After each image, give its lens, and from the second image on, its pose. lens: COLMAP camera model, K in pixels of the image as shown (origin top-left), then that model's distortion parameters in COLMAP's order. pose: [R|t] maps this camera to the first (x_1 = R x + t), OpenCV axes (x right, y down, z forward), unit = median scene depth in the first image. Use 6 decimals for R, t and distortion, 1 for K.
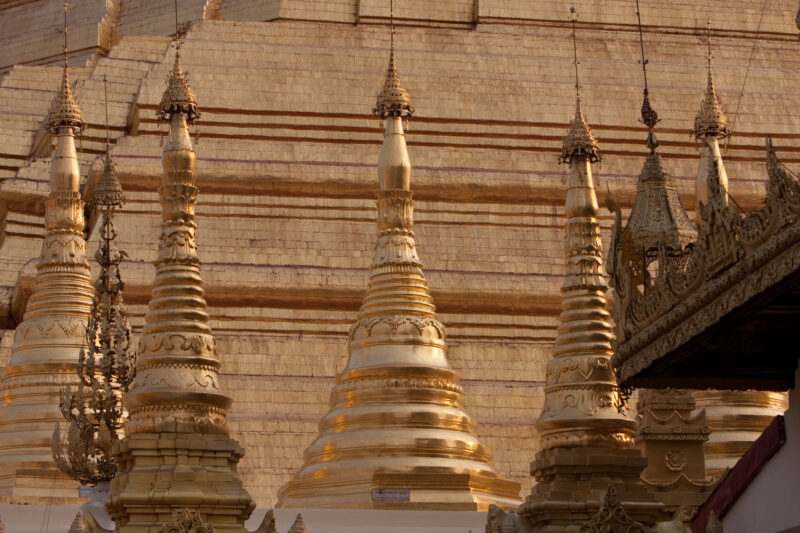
lens RADIAL K [[2625.2, 0, 402.7], [0, 2625.2, 268.3], [0, 0, 1]] dist [-0.256588, 0.000000]
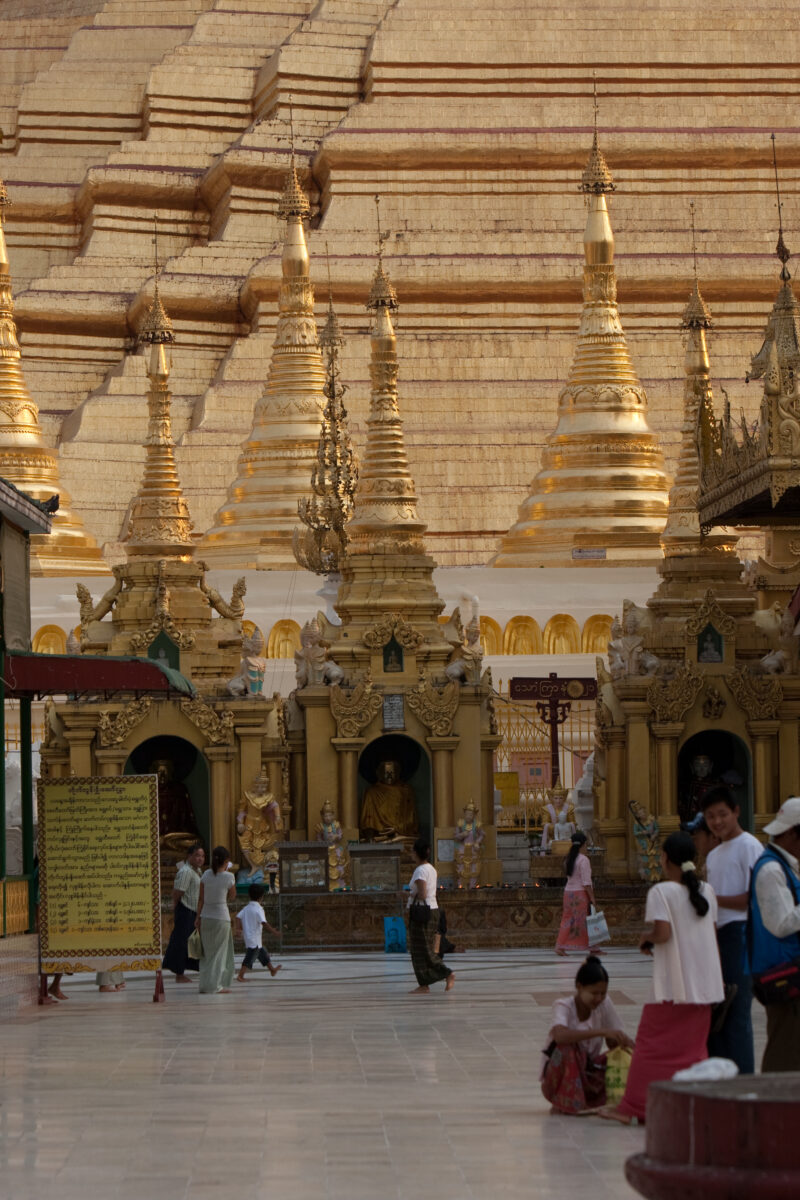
lens RADIAL K [[5234.5, 0, 395.0], [0, 5234.5, 597.7], [0, 0, 1]] dist [-0.451270, 0.000000]
pose [[0.993822, -0.008472, -0.110658, 0.154726], [0.026199, 0.986810, 0.159751, -0.246719], [0.107845, -0.161664, 0.980935, -1.176983]]
